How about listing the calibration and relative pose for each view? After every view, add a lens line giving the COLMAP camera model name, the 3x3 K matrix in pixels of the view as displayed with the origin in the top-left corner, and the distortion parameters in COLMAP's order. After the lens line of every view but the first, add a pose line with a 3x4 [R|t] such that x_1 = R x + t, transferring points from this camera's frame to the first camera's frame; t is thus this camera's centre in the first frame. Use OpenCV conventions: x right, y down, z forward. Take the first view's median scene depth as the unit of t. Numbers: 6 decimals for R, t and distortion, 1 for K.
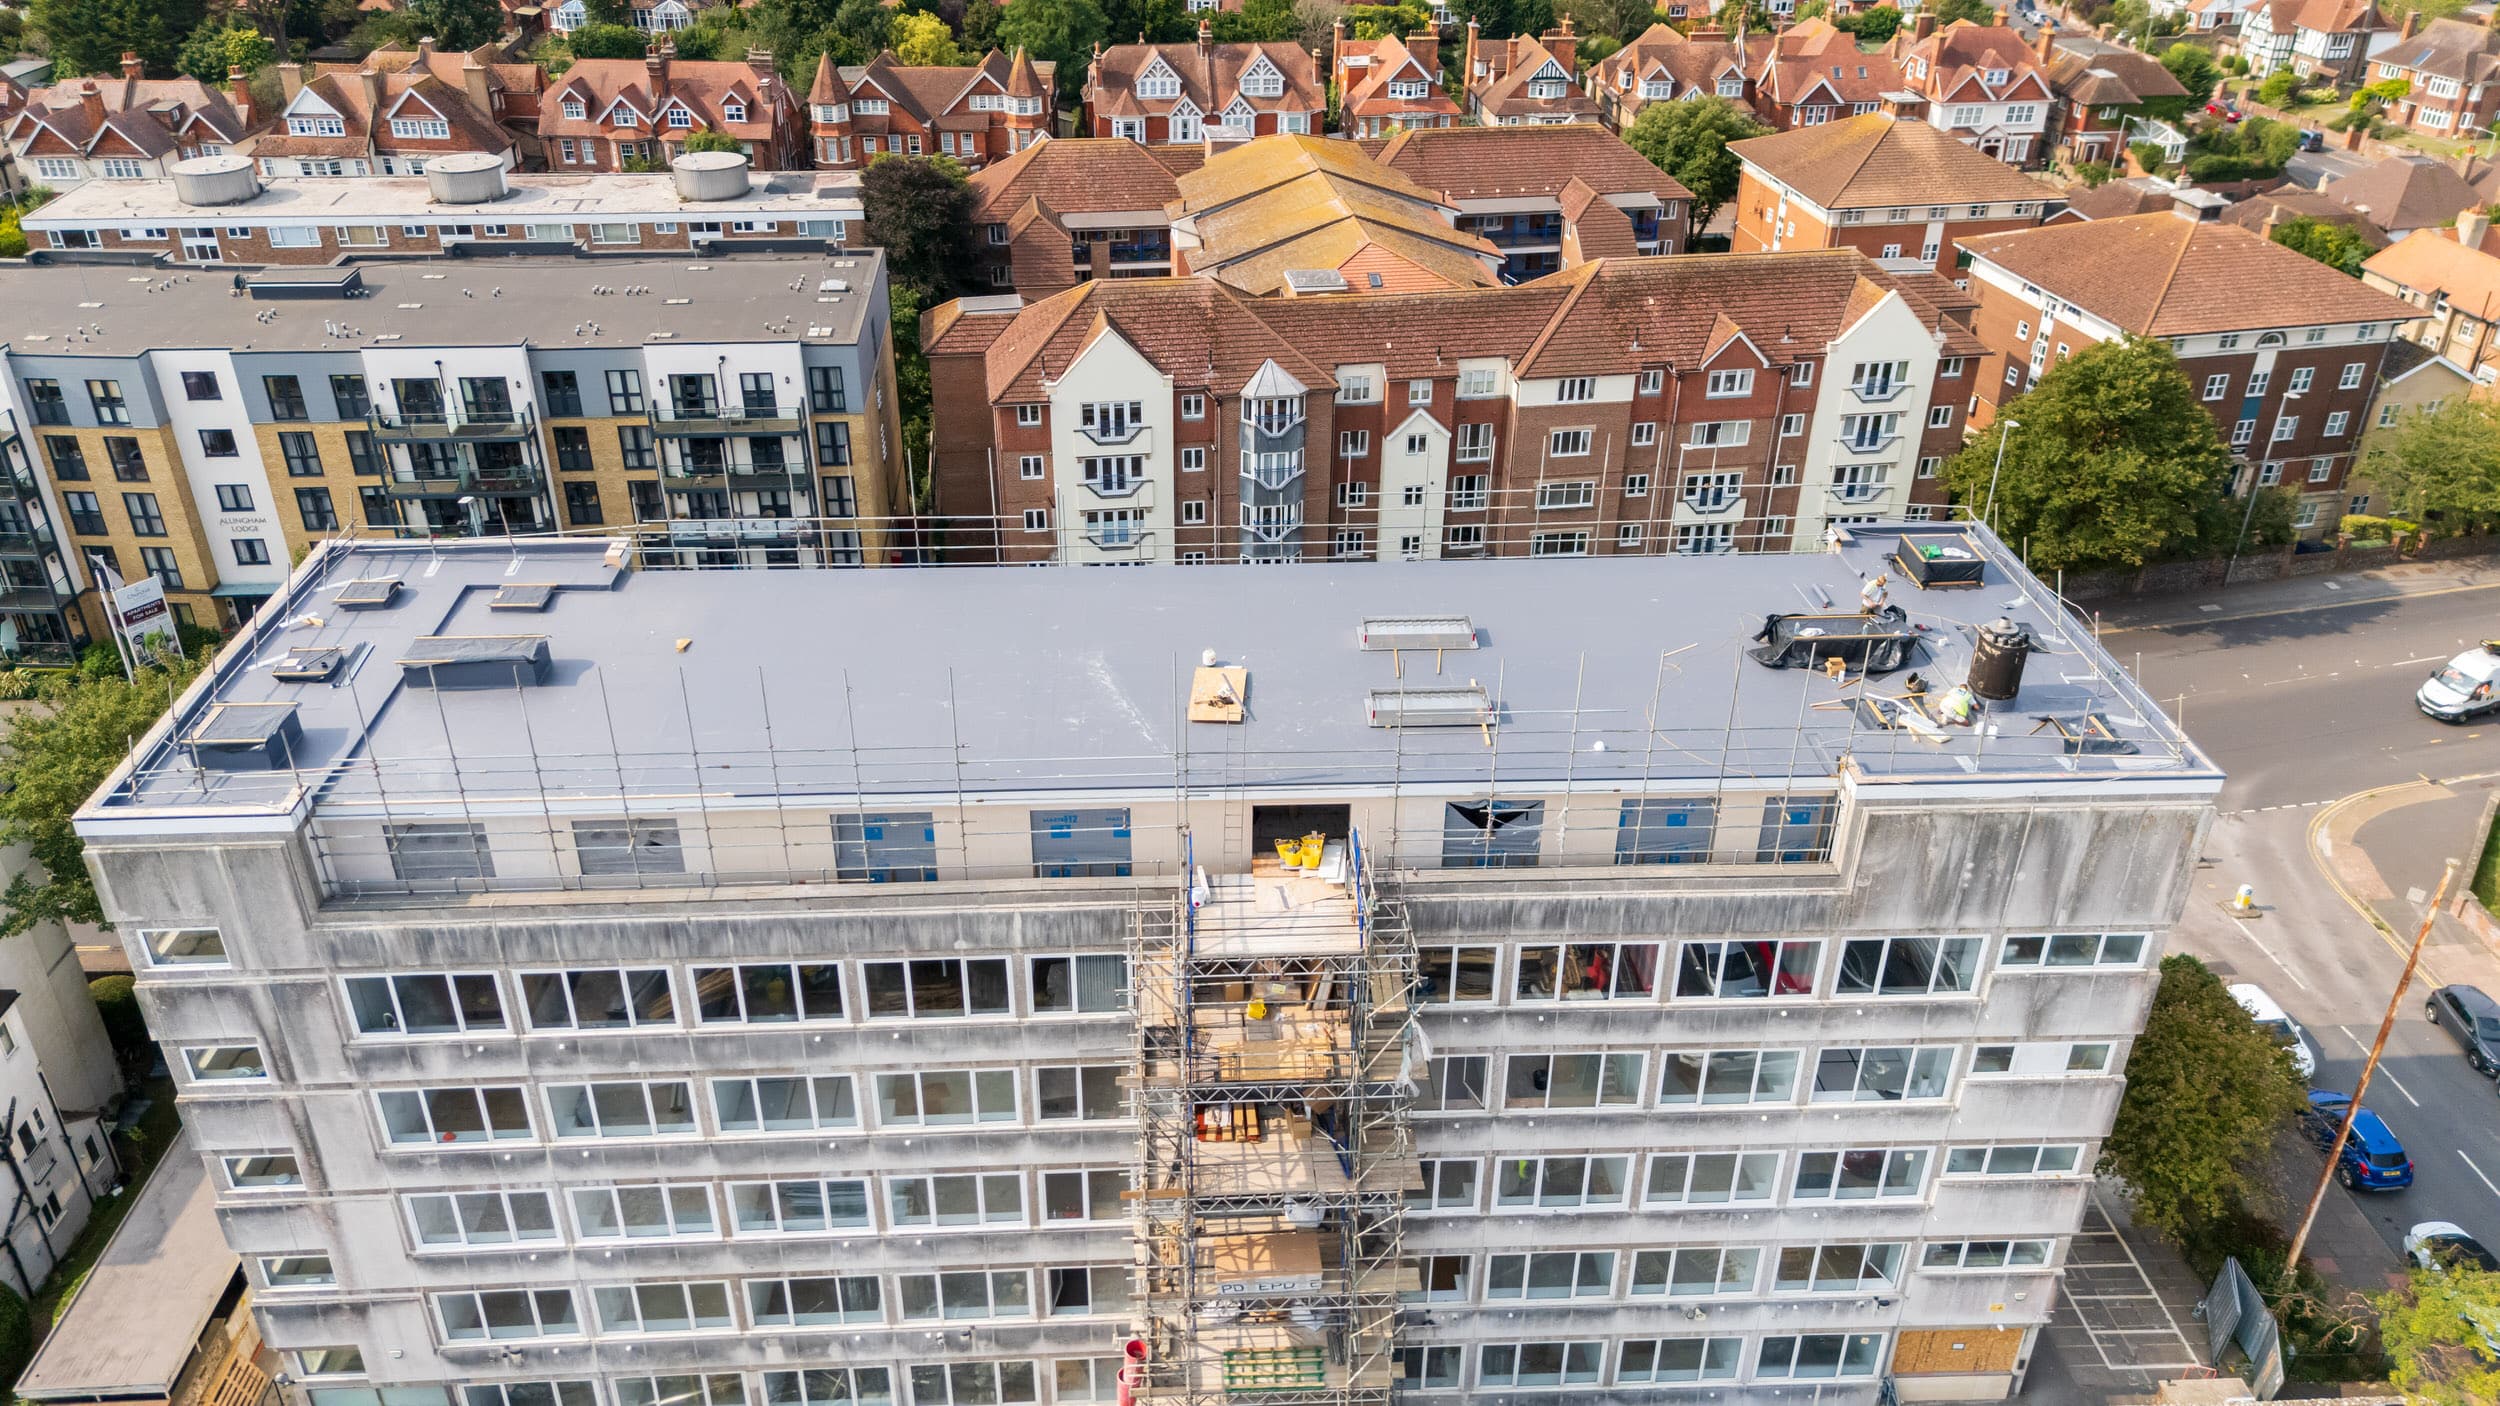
lens RADIAL K [[1807.6, 0, 1250.0], [0, 1807.6, 703.0], [0, 0, 1]] dist [0.069788, -0.083798]
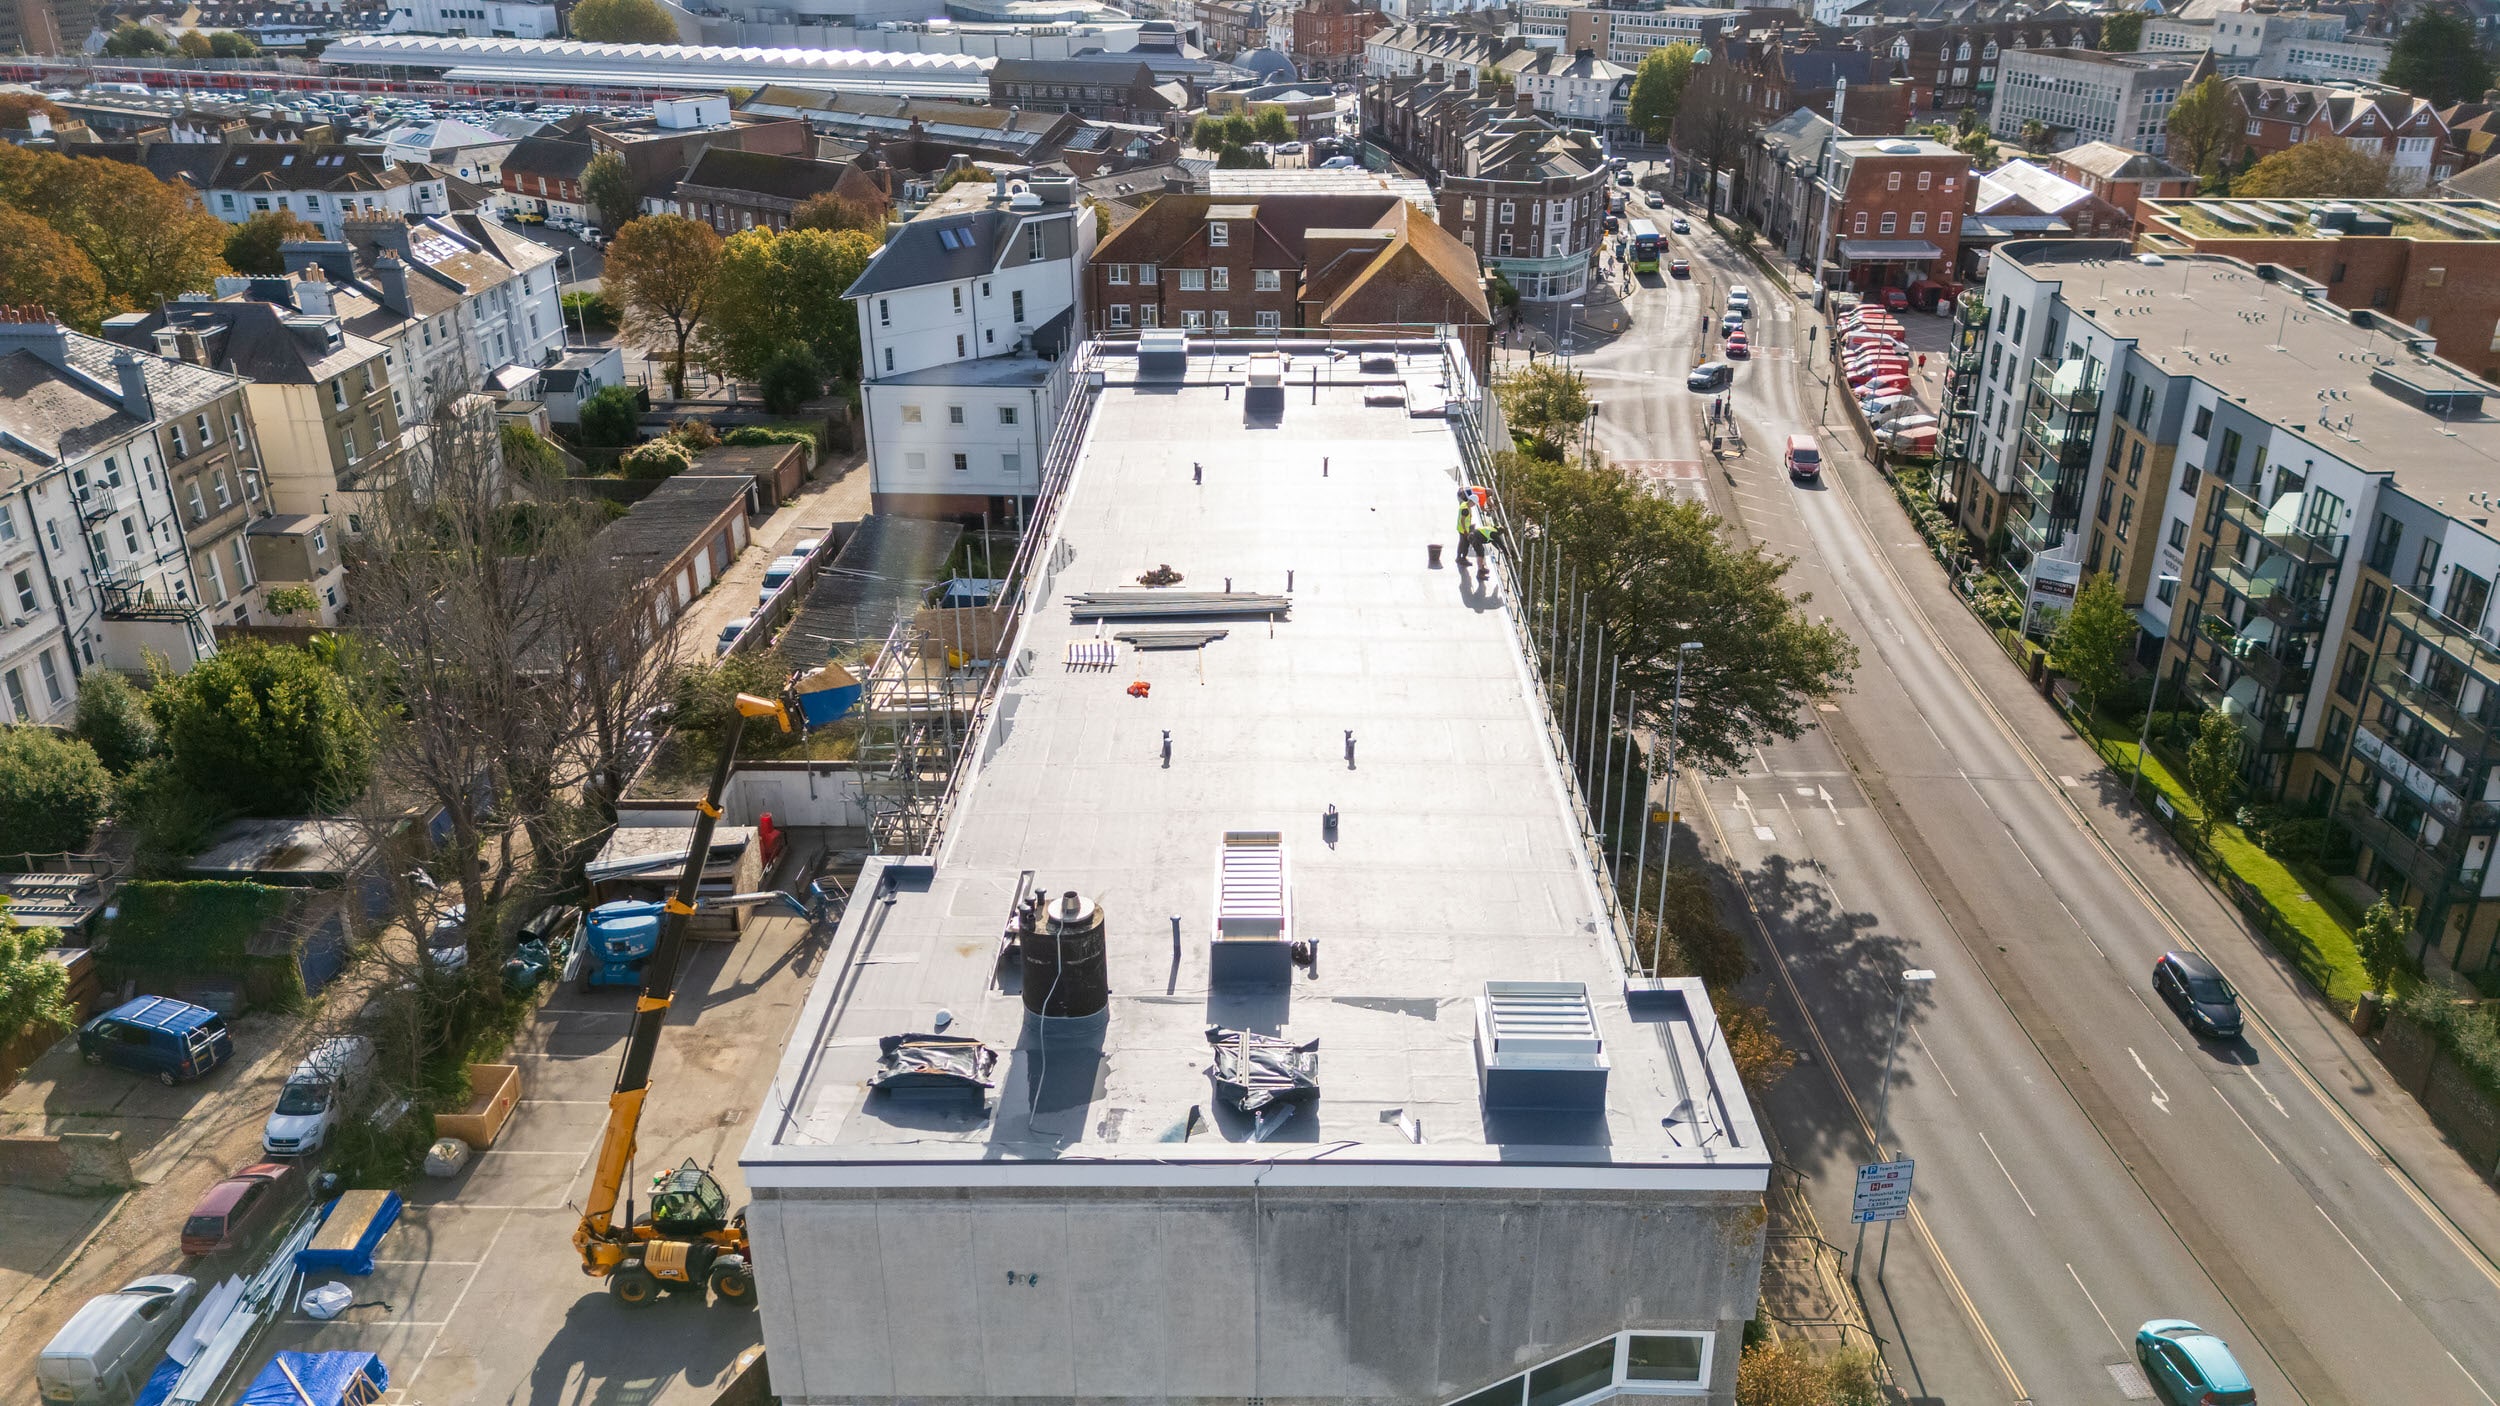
lens RADIAL K [[1807.6, 0, 1250.0], [0, 1807.6, 703.0], [0, 0, 1]] dist [0.069788, -0.083798]
pose [[-0.068297, 0.402444, -0.912893, 0.449270], [-0.493163, 0.781800, 0.381548, -0.170744], [0.867252, 0.476264, 0.145076, 0.438929]]
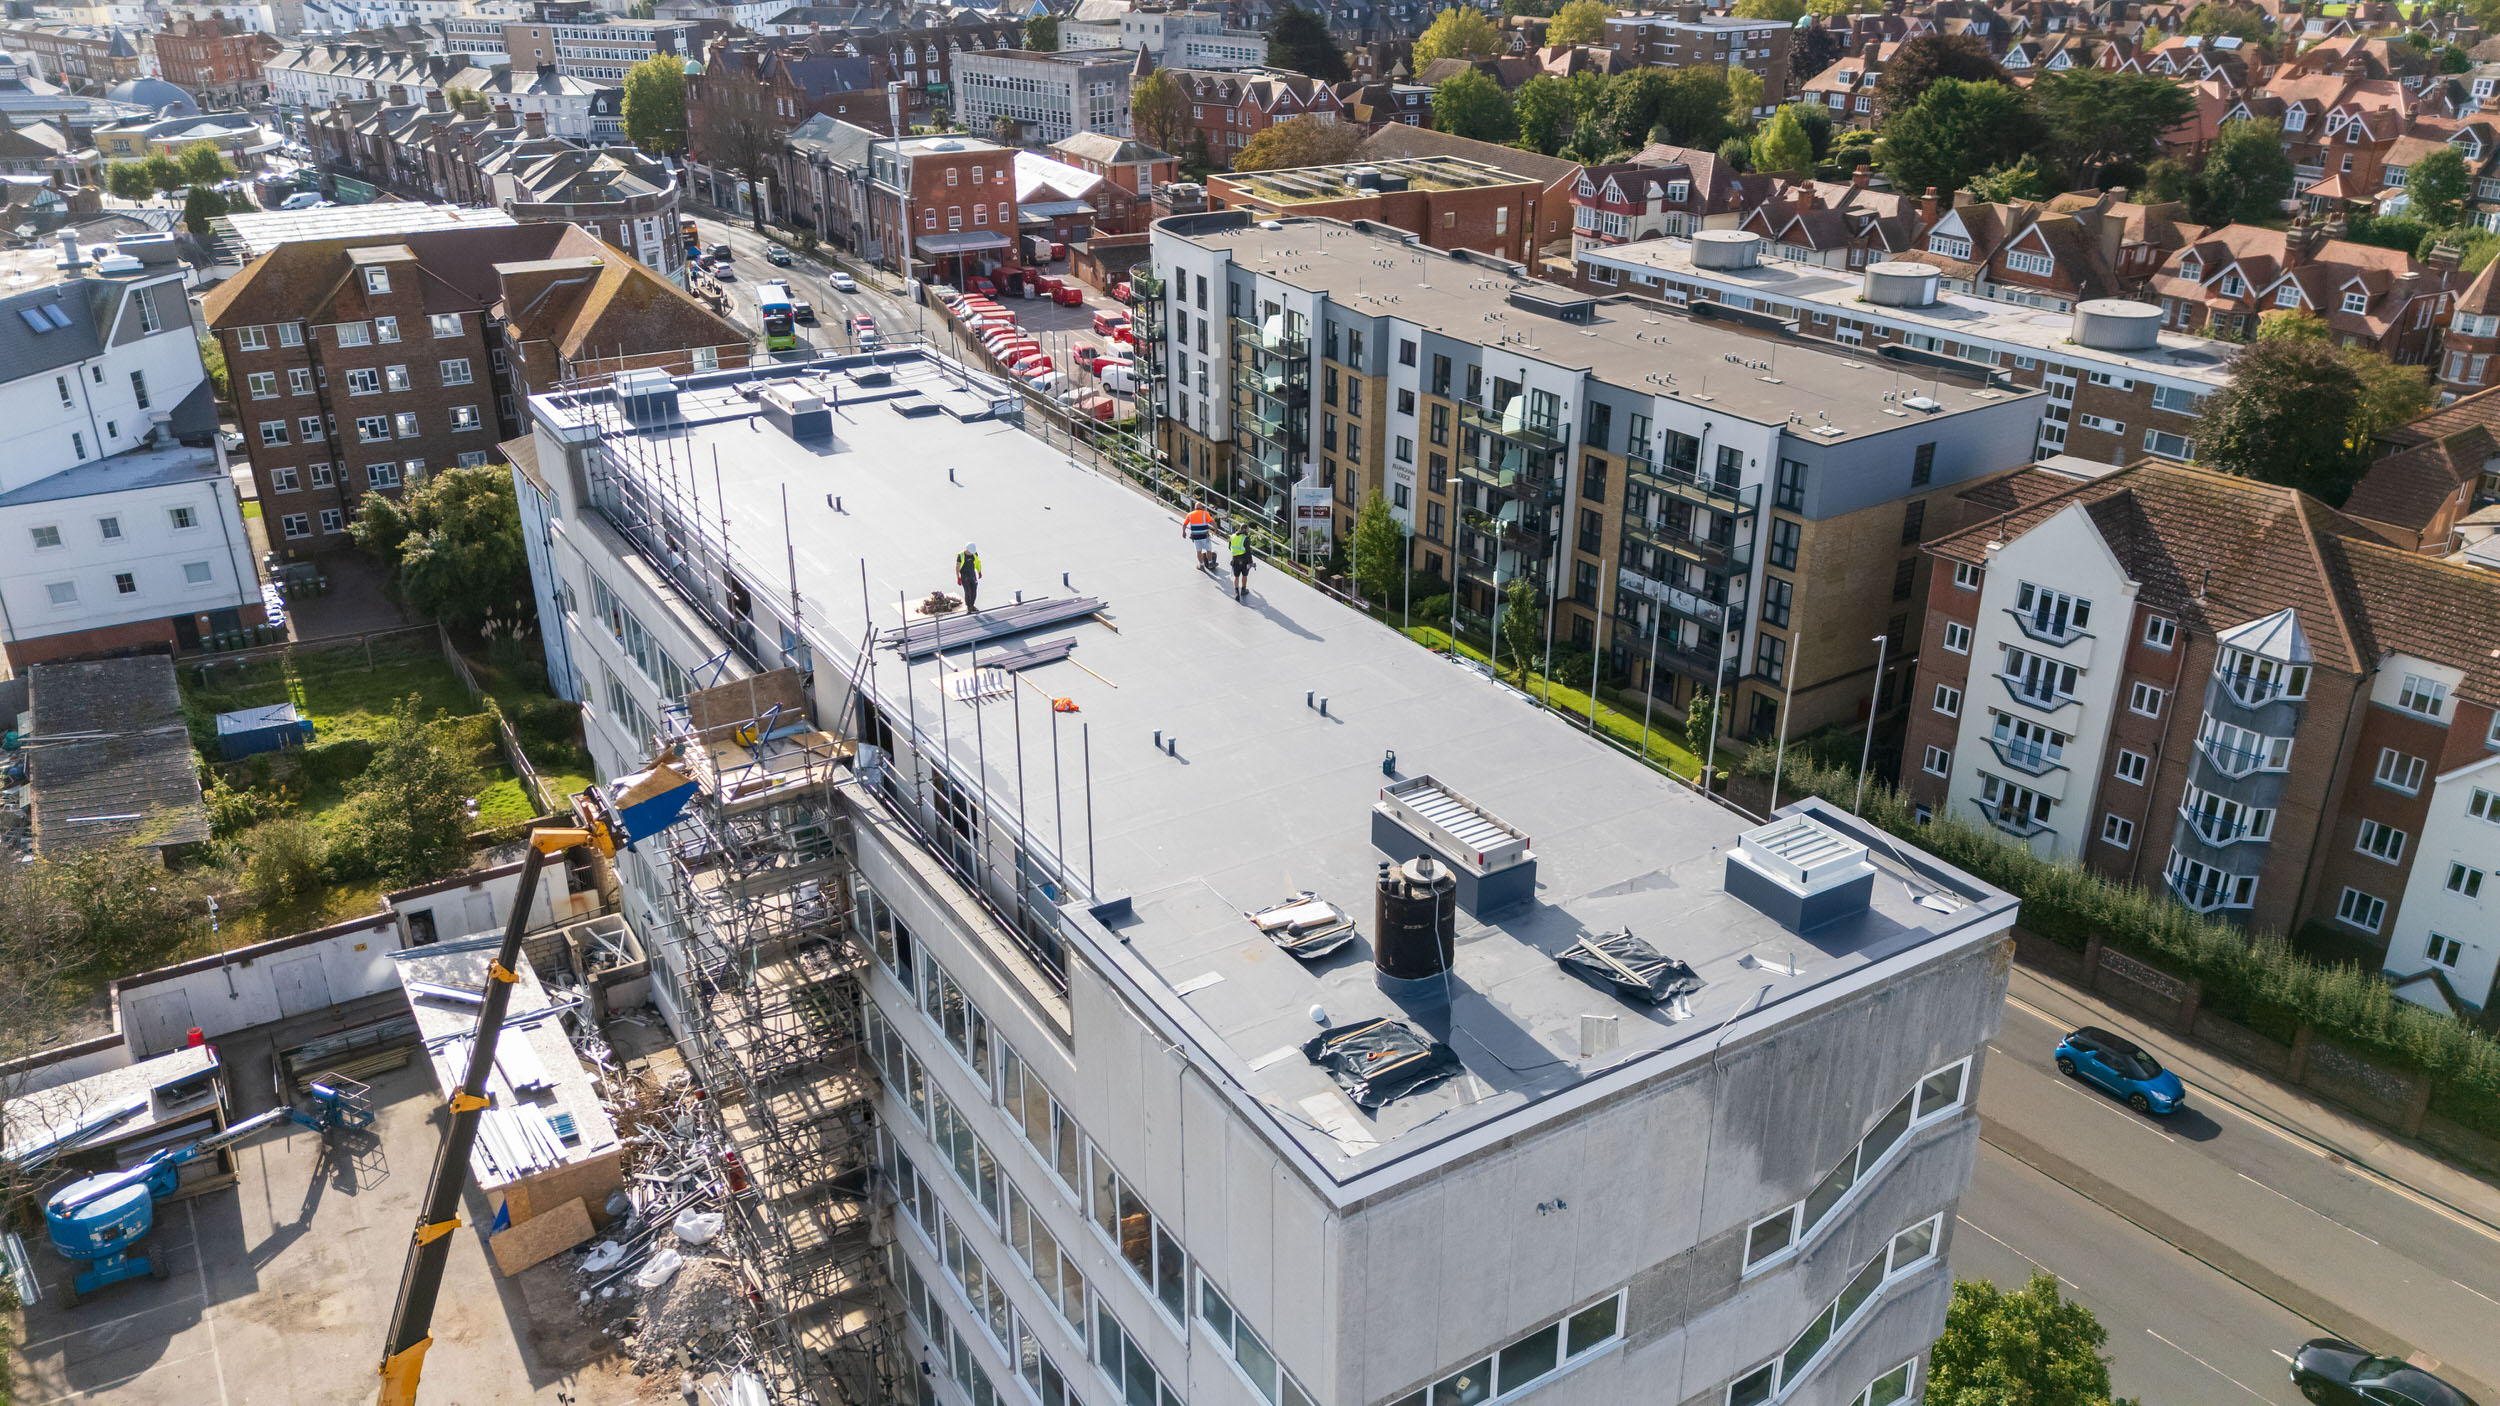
lens RADIAL K [[1807.6, 0, 1250.0], [0, 1807.6, 703.0], [0, 0, 1]] dist [0.069788, -0.083798]
pose [[0.482958, 0.348629, -0.803250, 0.417221], [-0.431506, 0.892965, 0.128122, -0.070255], [0.761941, 0.284729, 0.581700, 0.265428]]
